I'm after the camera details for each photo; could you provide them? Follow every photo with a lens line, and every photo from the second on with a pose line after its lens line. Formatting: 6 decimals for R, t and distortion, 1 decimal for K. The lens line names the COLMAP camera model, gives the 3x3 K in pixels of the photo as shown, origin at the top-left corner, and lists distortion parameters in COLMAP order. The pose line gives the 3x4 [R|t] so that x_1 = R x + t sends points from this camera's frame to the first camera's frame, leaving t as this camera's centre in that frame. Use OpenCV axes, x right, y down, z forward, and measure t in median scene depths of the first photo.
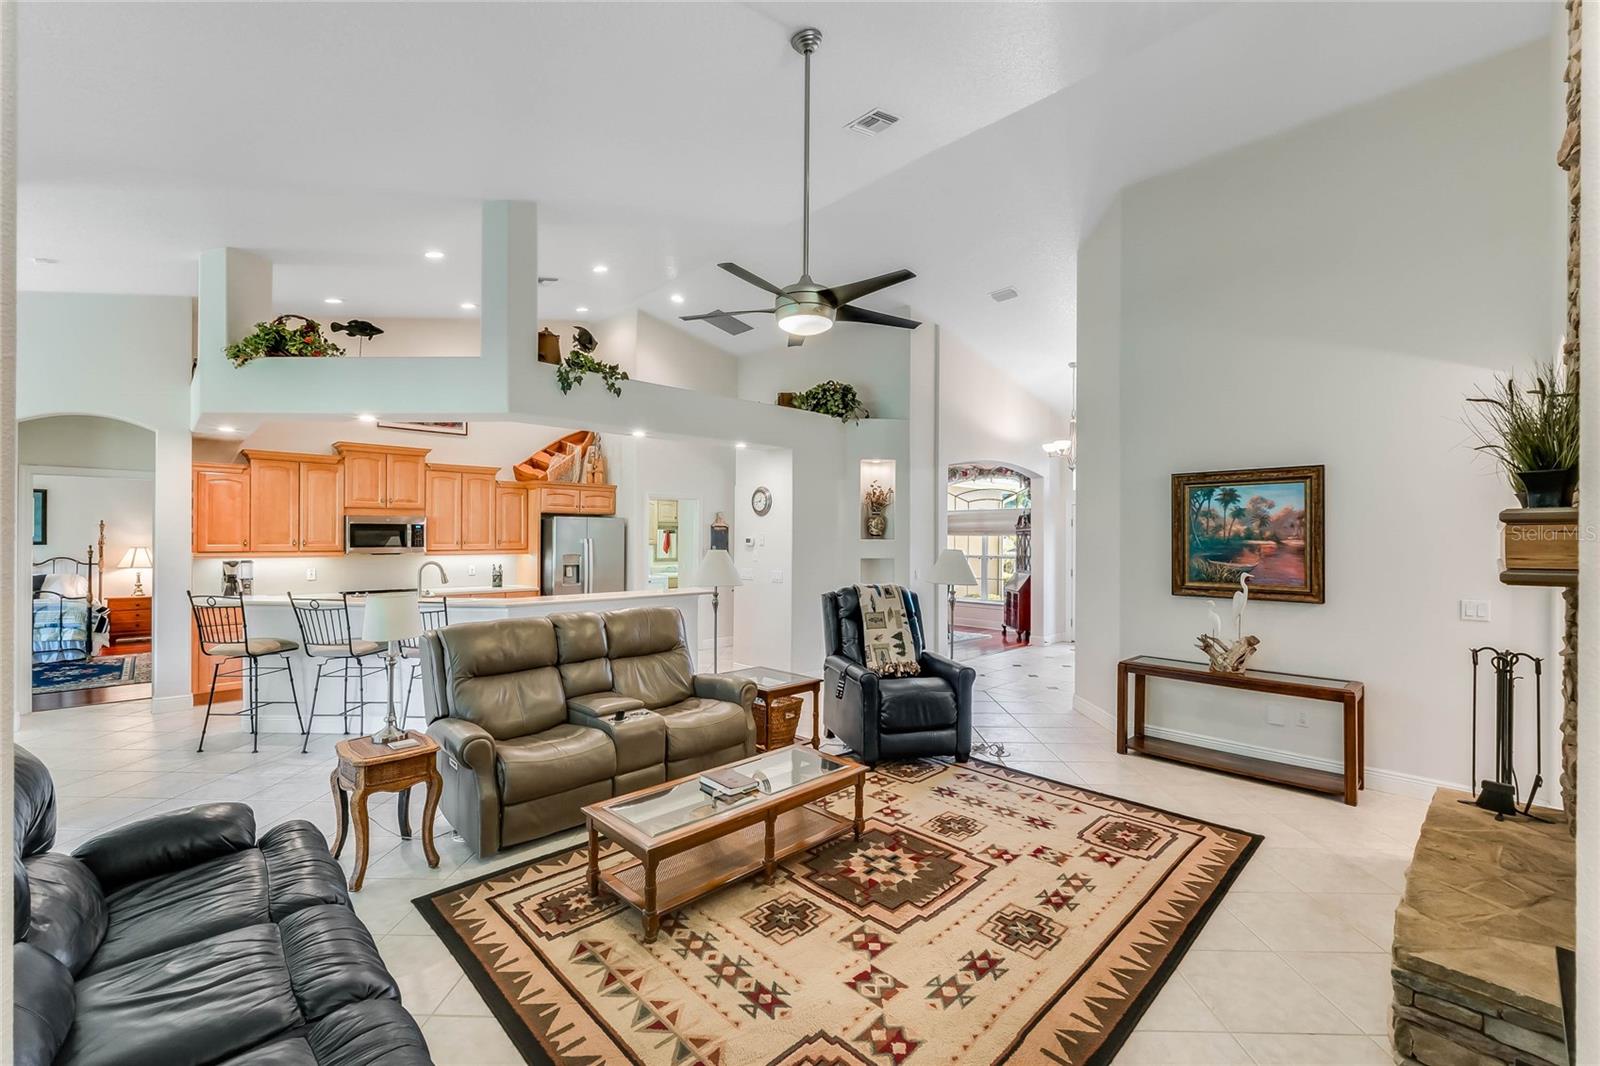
lens RADIAL K [[668.6, 0, 804.0], [0, 668.6, 534.8], [0, 0, 1]] dist [-0.005229, 0.000393]
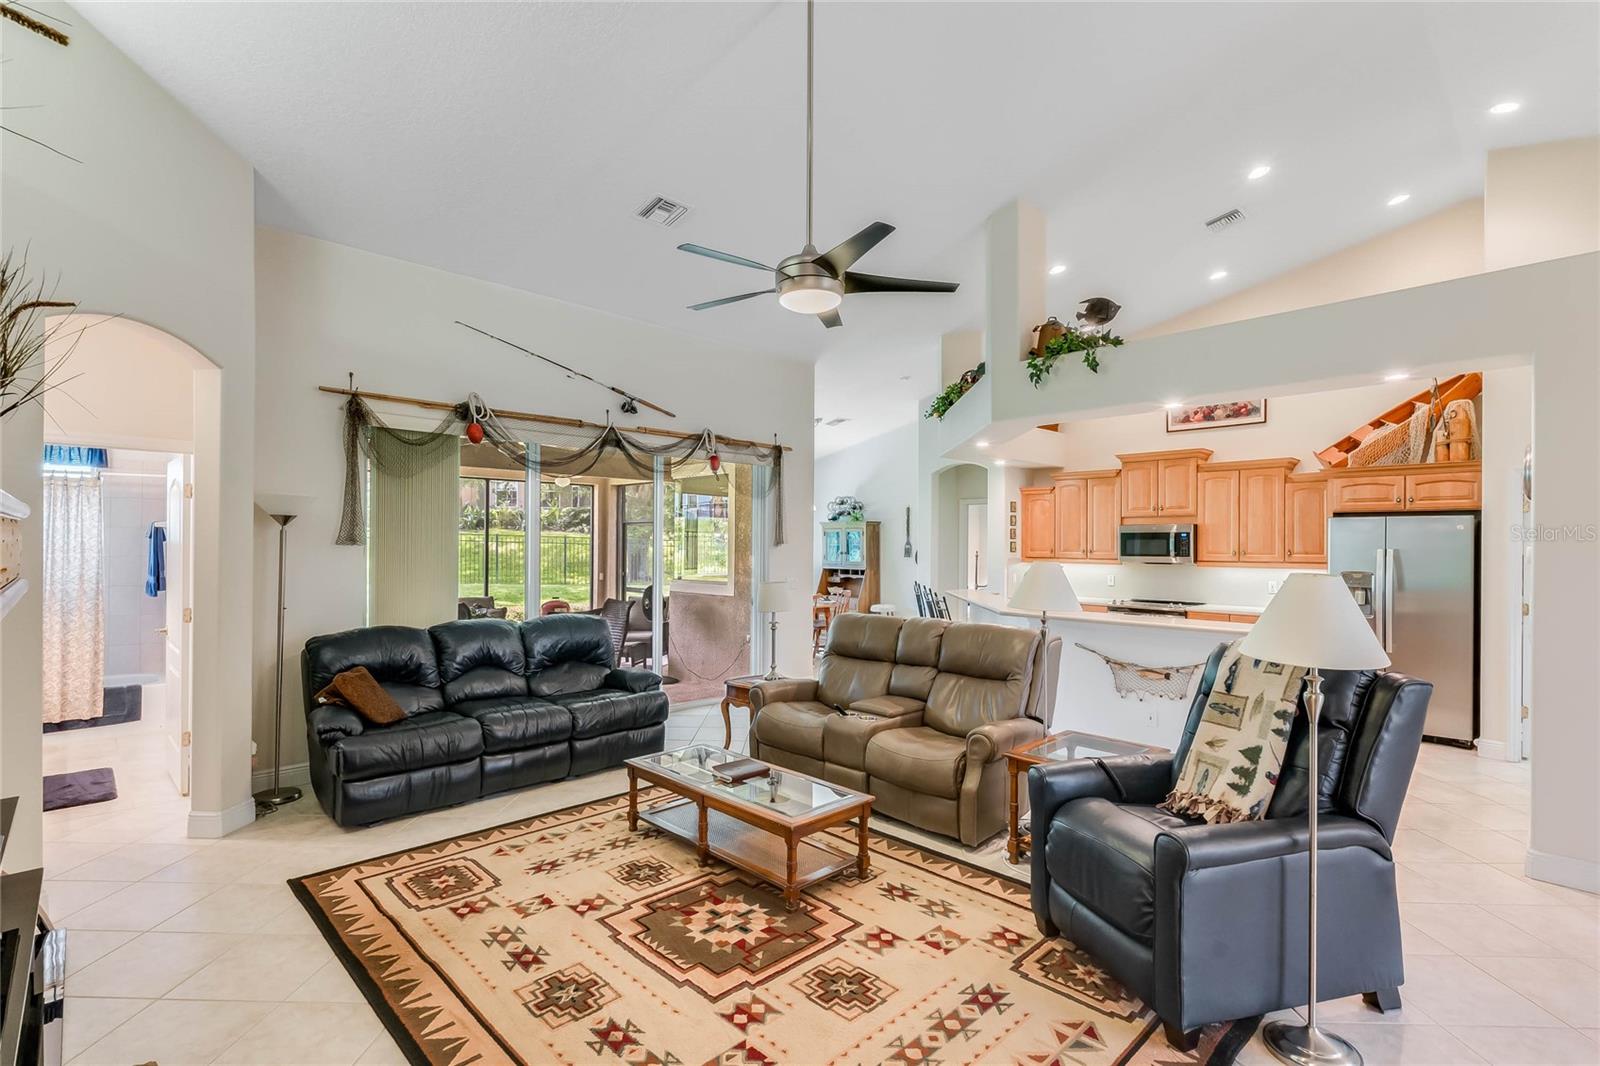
lens RADIAL K [[764.5, 0, 795.2], [0, 764.5, 541.0], [0, 0, 1]] dist [0.005774, 0.000577]
pose [[-0.014414, -0.005837, -0.999879, 0.558649], [-0.001122, 0.999982, -0.005821, 0.003855], [0.999895, 0.001038, -0.014420, 0.553461]]
